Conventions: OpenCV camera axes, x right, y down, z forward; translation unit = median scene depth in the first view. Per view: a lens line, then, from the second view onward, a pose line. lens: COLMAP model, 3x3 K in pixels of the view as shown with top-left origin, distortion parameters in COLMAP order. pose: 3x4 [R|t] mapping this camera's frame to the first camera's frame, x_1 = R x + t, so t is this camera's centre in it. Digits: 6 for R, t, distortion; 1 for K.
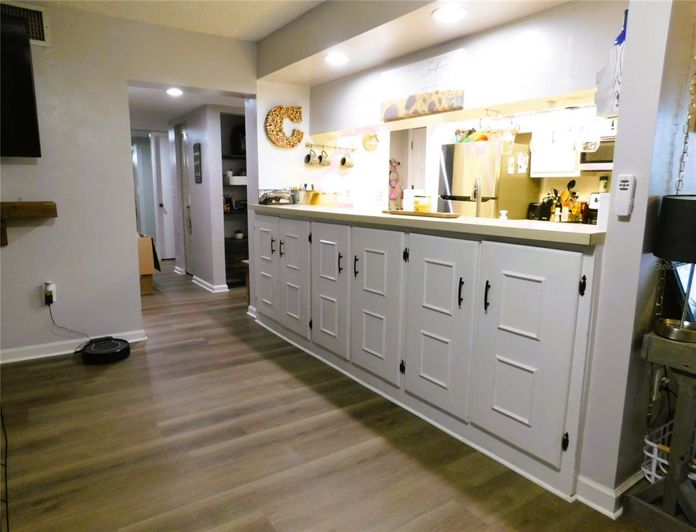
lens RADIAL K [[468.6, 0, 348.0], [0, 468.6, 266.0], [0, 0, 1]] dist [-0.000535, 0.000235]
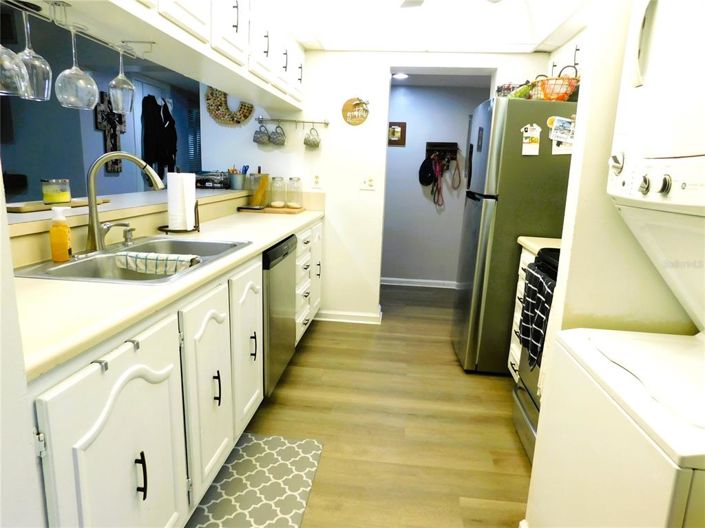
lens RADIAL K [[470.2, 0, 352.5], [0, 470.2, 264.0], [0, 0, 1]] dist [-0.072041, 0.069302]
pose [[0.774304, 0.142352, -0.616595, 0.747106], [-0.133955, 0.989160, 0.060148, -0.094090], [0.618474, 0.036023, 0.784979, 0.569394]]
